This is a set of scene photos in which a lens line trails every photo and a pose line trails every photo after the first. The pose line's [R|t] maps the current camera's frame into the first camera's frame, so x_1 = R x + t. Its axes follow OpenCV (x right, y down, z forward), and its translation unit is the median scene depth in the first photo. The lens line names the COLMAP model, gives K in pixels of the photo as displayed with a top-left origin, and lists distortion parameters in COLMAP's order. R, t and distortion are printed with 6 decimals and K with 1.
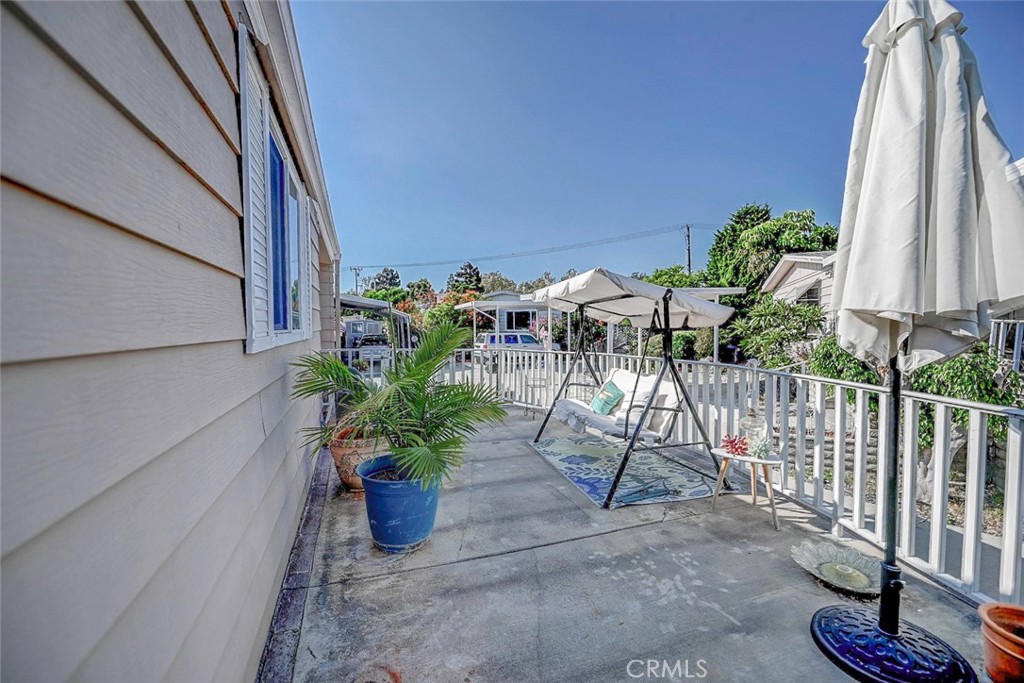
lens RADIAL K [[432.8, 0, 508.0], [0, 432.8, 336.8], [0, 0, 1]] dist [-0.024158, -0.001961]
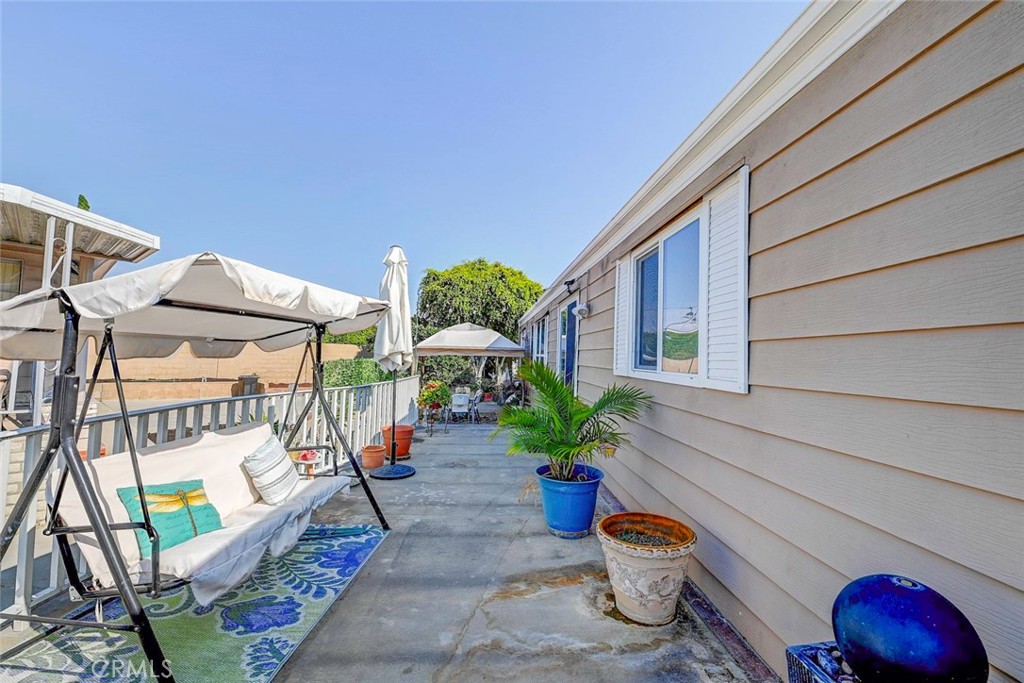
lens RADIAL K [[432.8, 0, 516.4], [0, 432.8, 339.5], [0, 0, 1]] dist [-0.024158, -0.001961]
pose [[-0.963624, -0.013250, 0.266934, -0.303145], [-0.018123, 0.999711, -0.015800, -0.055140], [-0.266647, -0.020063, -0.963585, 1.615591]]
